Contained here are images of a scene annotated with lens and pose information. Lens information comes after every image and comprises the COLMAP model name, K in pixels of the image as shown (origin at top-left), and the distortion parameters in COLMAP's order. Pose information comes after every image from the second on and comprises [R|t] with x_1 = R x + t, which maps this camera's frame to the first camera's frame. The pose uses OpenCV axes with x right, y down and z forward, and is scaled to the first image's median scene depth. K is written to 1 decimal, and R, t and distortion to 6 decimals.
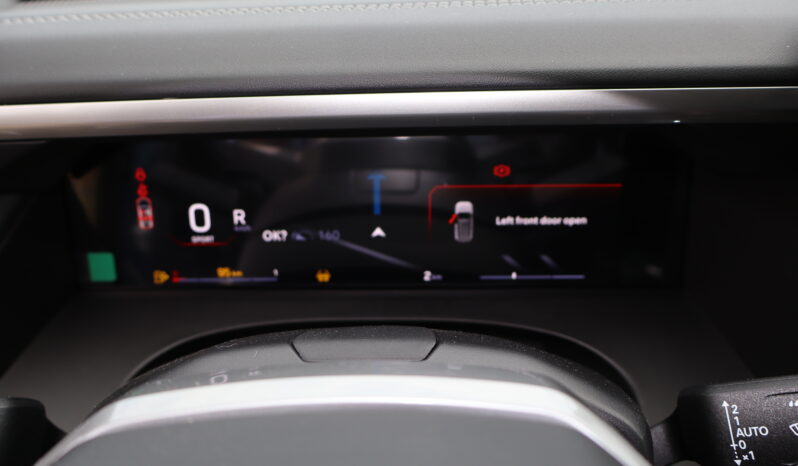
lens RADIAL K [[685.7, 0, 395.4], [0, 685.7, 232.4], [0, 0, 1]] dist [-0.007207, 0.009677]
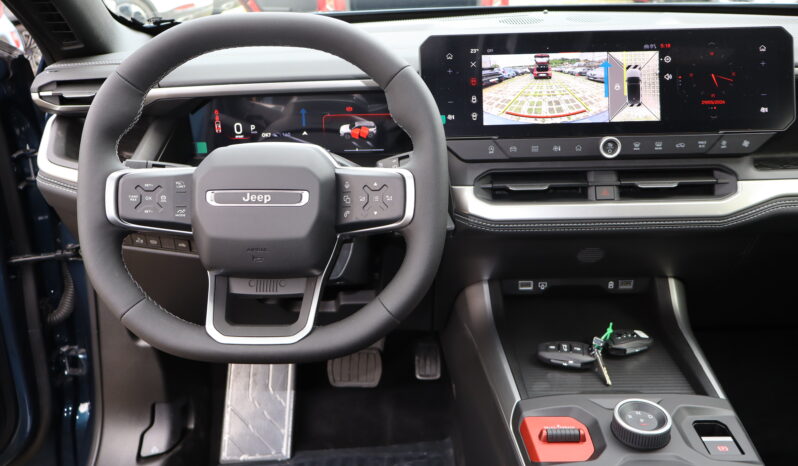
lens RADIAL K [[663.2, 0, 392.7], [0, 663.2, 234.9], [0, 0, 1]] dist [-0.040315, 0.021425]
pose [[0.999286, -0.001816, -0.037729, 0.410577], [0.003700, 0.998746, 0.049930, 0.266109], [0.037591, -0.050034, 0.998040, -1.562389]]
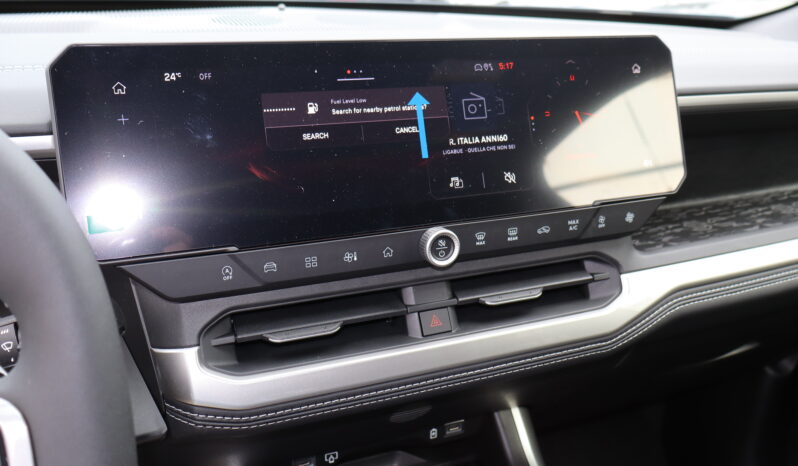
lens RADIAL K [[685.7, 0, 403.2], [0, 685.7, 233.7], [0, 0, 1]] dist [-0.007207, 0.009677]
pose [[0.925193, -0.098228, 0.366565, 0.514469], [0.084959, 0.995016, 0.052201, -0.006009], [-0.369866, -0.017153, 0.928927, -0.510957]]
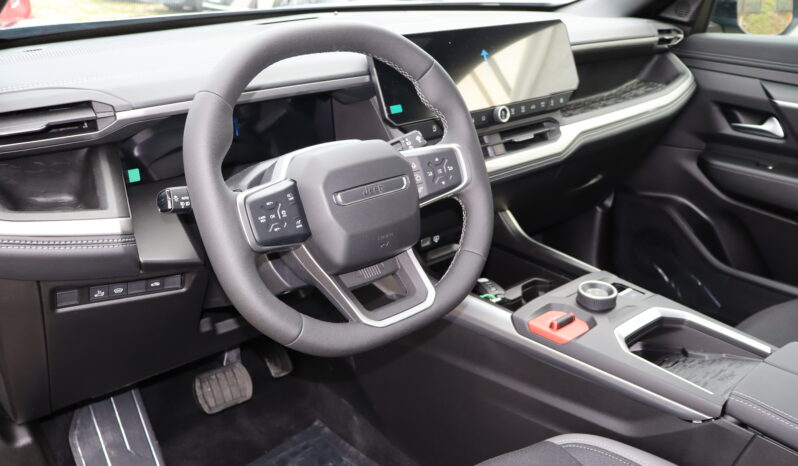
lens RADIAL K [[685.7, 0, 402.3], [0, 685.7, 232.7], [0, 0, 1]] dist [-0.007207, 0.009677]
pose [[0.754161, -0.227998, 0.615839, -1.243330], [0.201015, 0.972928, 0.114036, 0.164473], [-0.625167, 0.037791, 0.779575, -1.393982]]
